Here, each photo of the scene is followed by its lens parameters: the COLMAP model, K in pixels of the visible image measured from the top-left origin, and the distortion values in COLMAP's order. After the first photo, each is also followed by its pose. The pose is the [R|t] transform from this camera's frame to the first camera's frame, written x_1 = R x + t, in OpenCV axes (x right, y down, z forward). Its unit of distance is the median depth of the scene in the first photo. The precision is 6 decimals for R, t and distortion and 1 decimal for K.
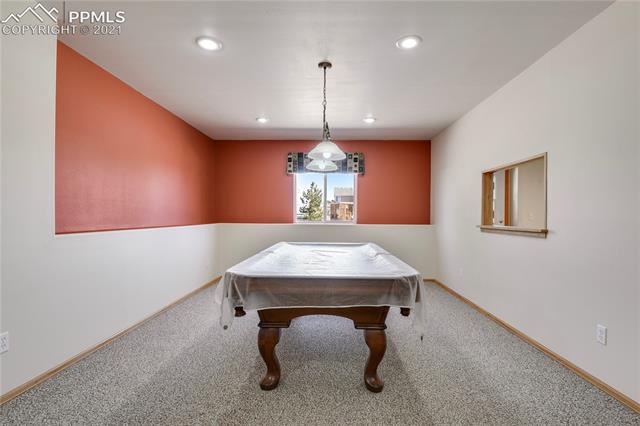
lens RADIAL K [[339.1, 0, 322.6], [0, 339.1, 215.3], [0, 0, 1]] dist [0.000002, -0.000459]
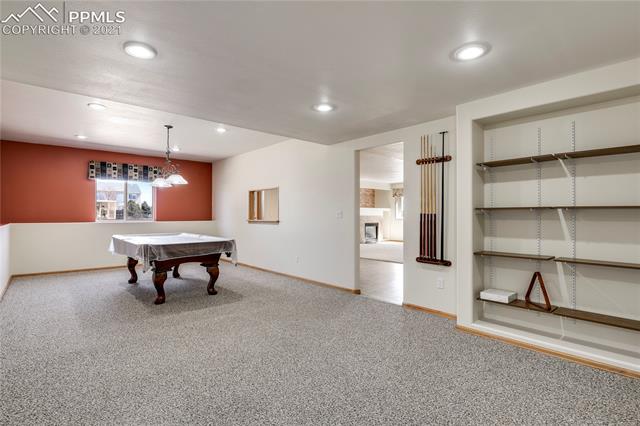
lens RADIAL K [[320.3, 0, 321.2], [0, 320.3, 213.4], [0, 0, 1]] dist [-0.000327, -0.000122]
pose [[0.755025, -0.004337, 0.655682, -0.372836], [0.004546, 0.999989, 0.001379, -0.004462], [-0.655680, 0.001939, 0.755036, -0.567261]]
